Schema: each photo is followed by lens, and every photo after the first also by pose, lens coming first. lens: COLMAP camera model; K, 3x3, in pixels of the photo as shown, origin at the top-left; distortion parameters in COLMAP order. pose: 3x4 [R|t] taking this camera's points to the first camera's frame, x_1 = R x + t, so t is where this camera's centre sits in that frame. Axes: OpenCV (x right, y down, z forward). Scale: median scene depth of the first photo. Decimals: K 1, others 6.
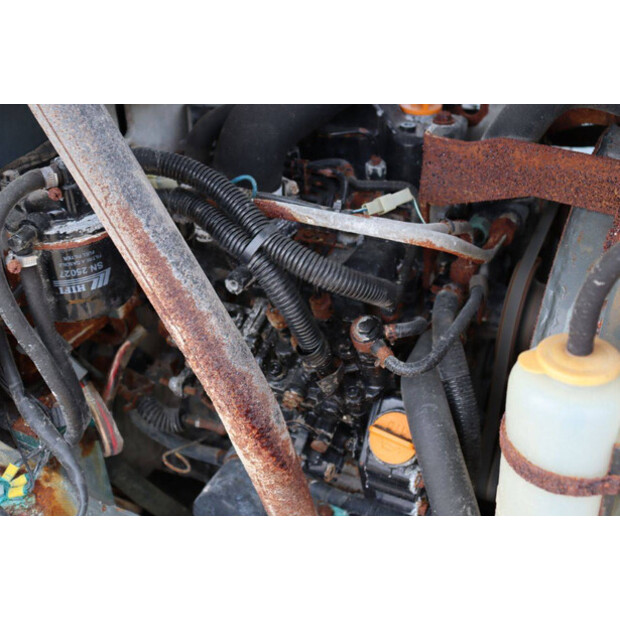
lens RADIAL K [[698.8, 0, 310.0], [0, 698.8, 310.0], [0, 0, 1]] dist [-0.070197, 0.171854]
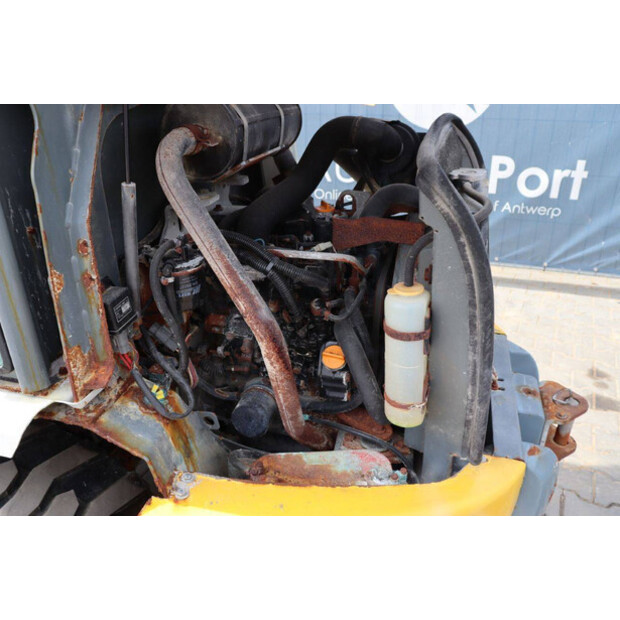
lens RADIAL K [[516.1, 0, 310.0], [0, 516.1, 310.0], [0, 0, 1]] dist [-0.174411, 0.174083]
pose [[0.980165, -0.083559, 0.179707, -0.242256], [0.105395, 0.987688, -0.115605, 0.235677], [-0.167835, 0.132252, 0.976904, -0.594936]]
